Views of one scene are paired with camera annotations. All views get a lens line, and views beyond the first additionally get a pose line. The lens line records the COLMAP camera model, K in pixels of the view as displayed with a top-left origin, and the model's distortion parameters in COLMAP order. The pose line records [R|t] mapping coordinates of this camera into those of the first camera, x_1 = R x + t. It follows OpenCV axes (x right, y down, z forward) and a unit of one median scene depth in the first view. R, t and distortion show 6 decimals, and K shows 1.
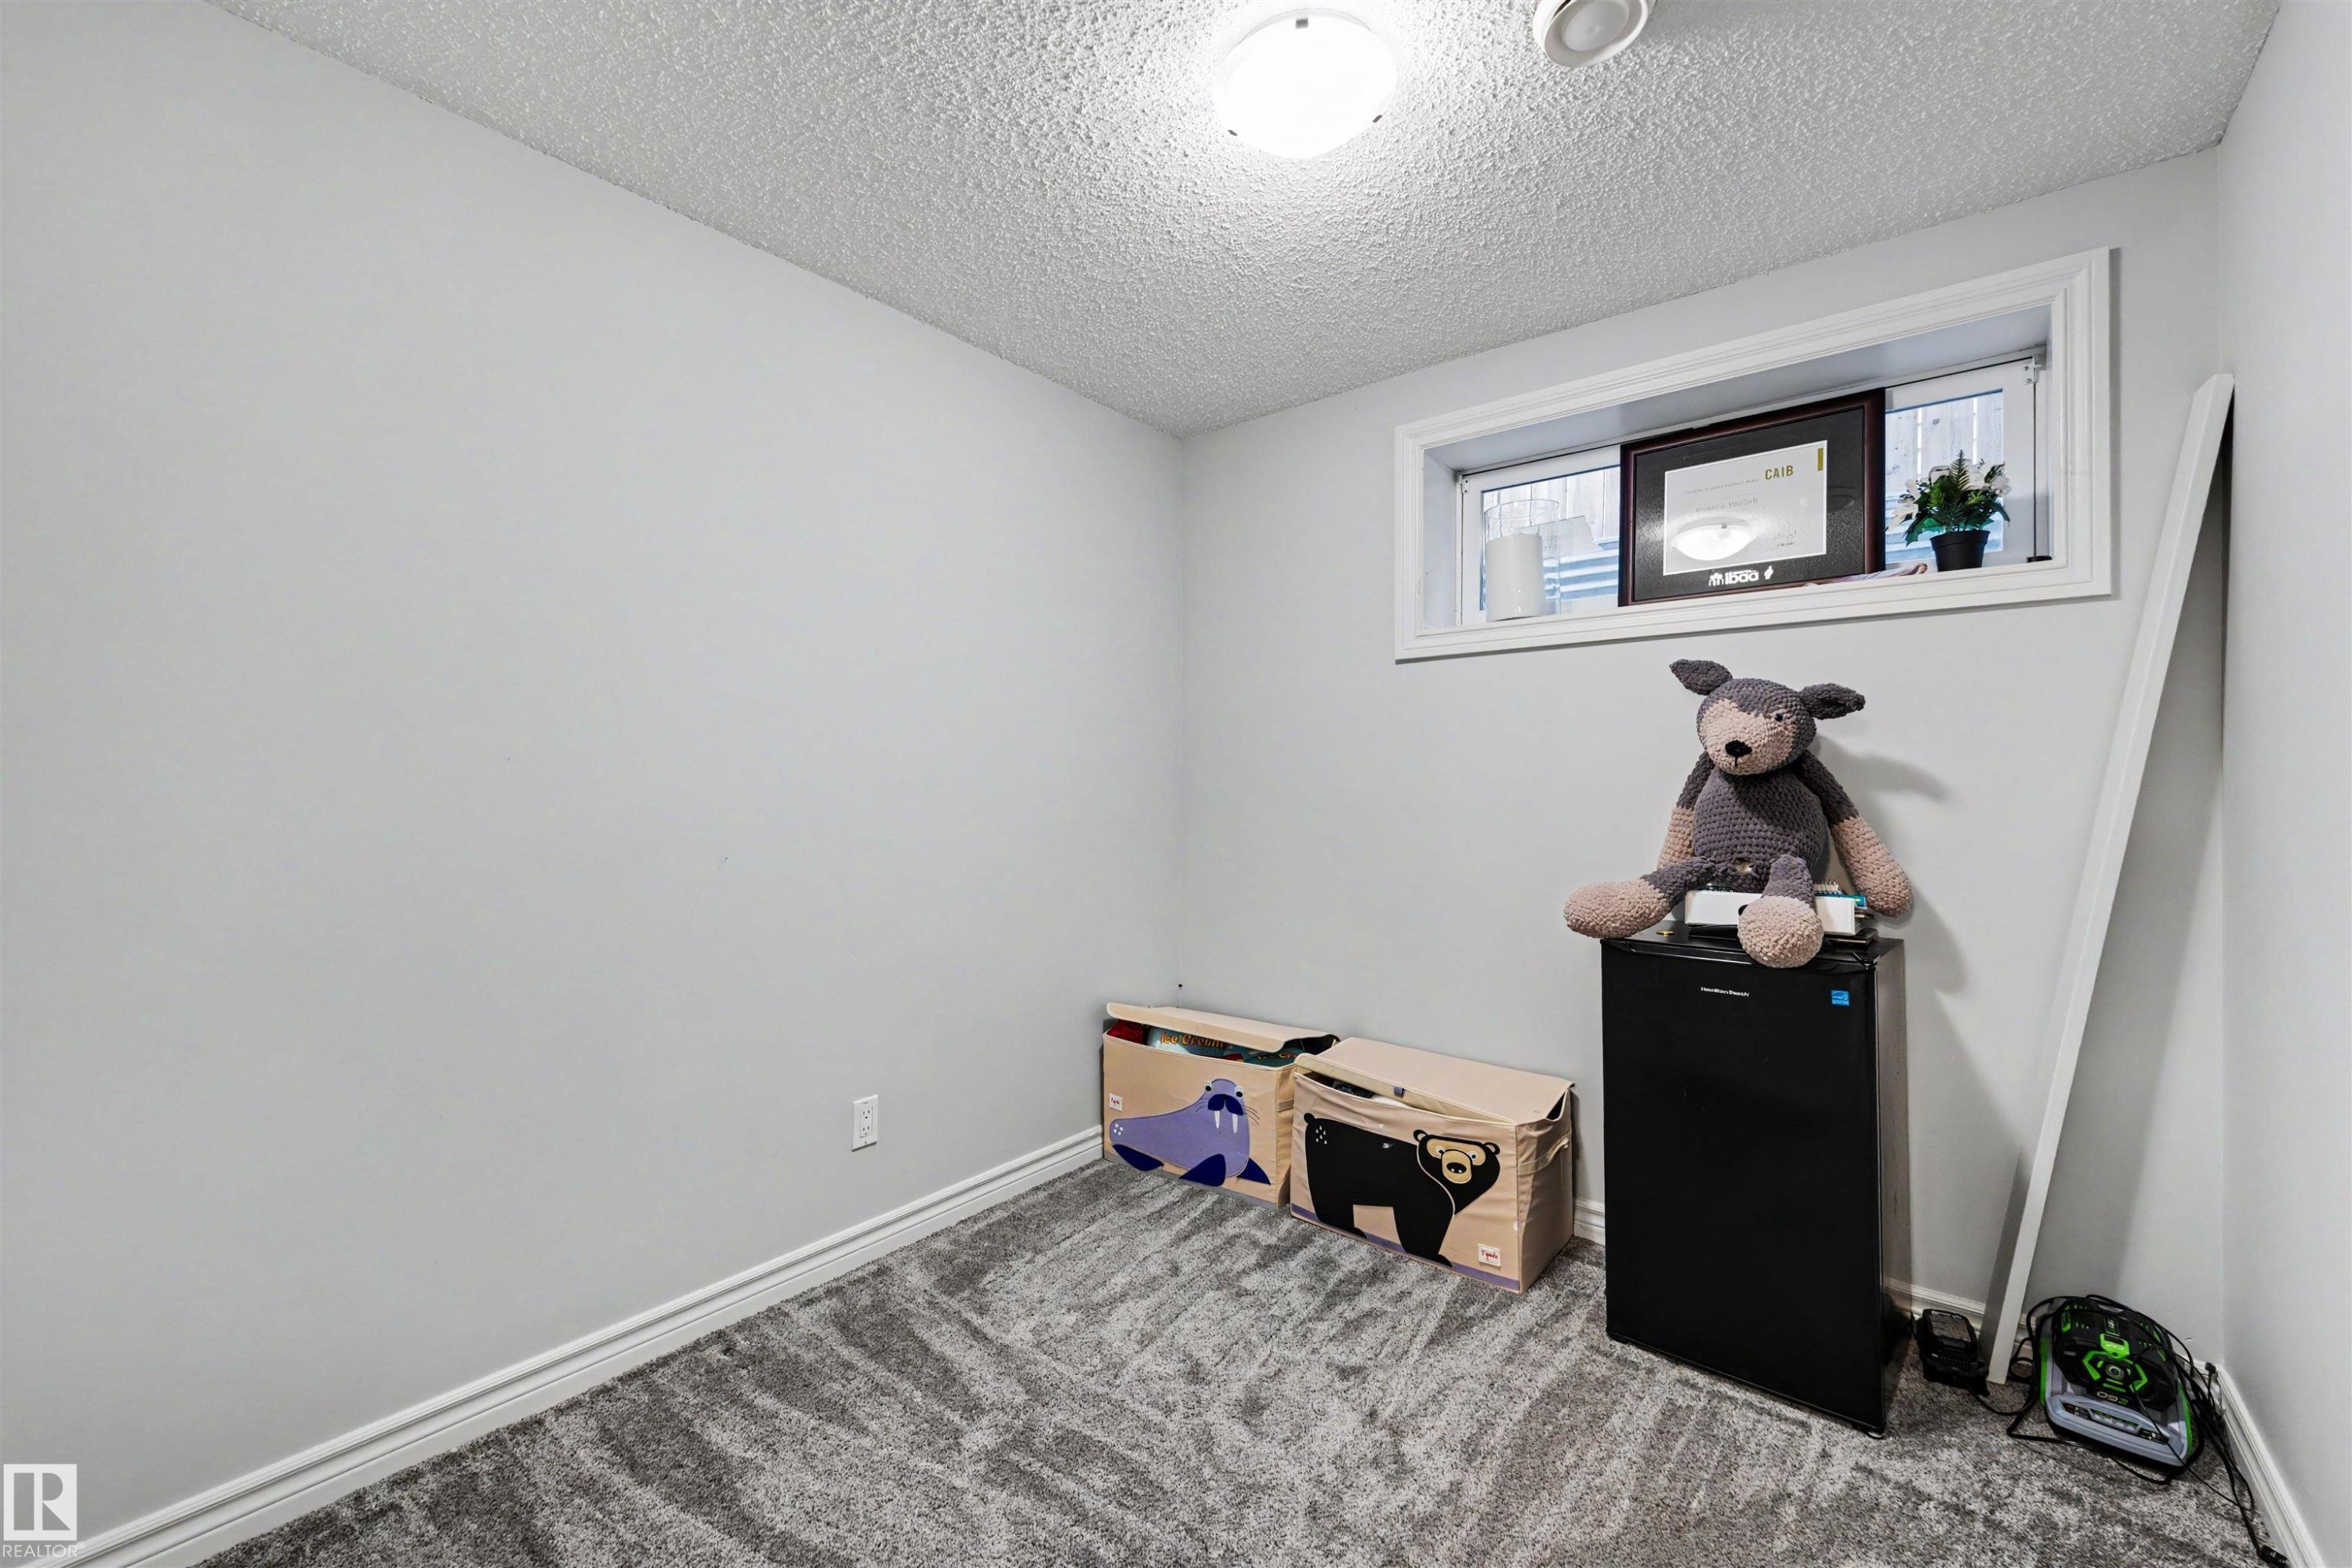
lens RADIAL K [[924.0, 0, 1196.0], [0, 924.0, 784.4], [0, 0, 1]] dist [0.022260, -0.000500]
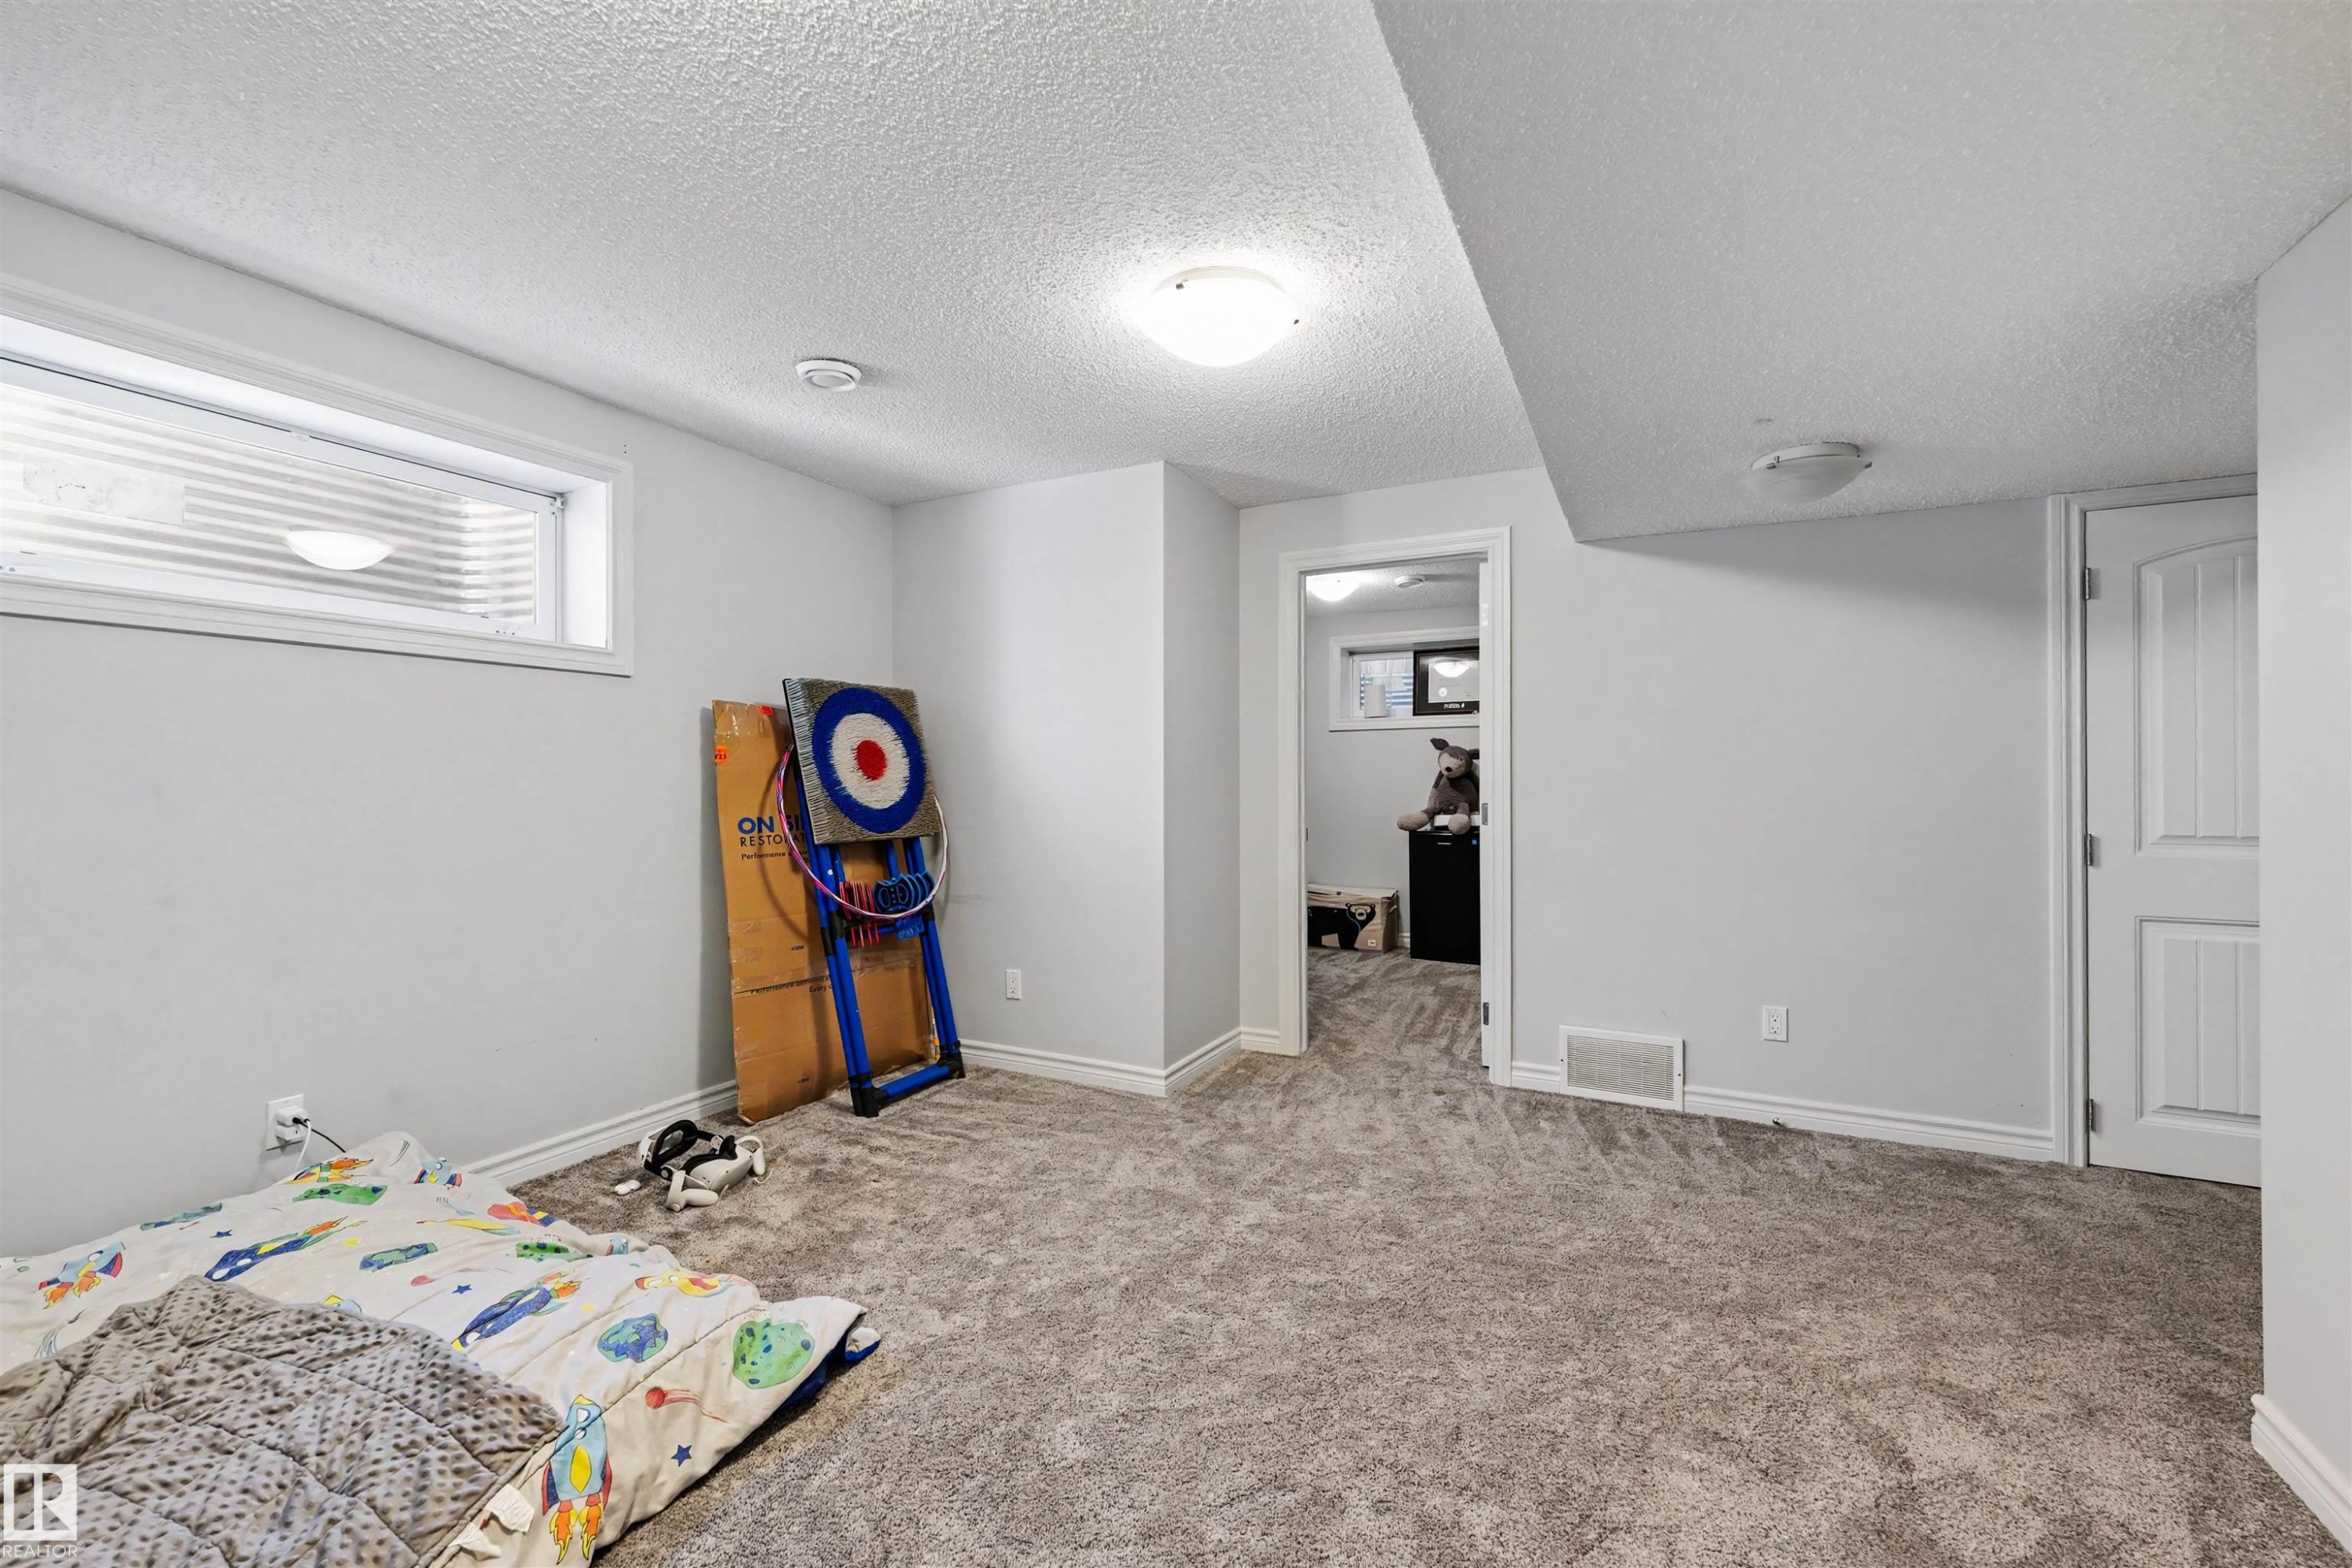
lens RADIAL K [[924.0, 0, 1165.2], [0, 924.0, 782.0], [0, 0, 1]] dist [0.022260, -0.000500]
pose [[0.985492, -0.004032, 0.169673, -0.816438], [0.003318, 0.999984, 0.004492, -0.010987], [-0.169688, -0.003864, 0.985490, -1.751426]]
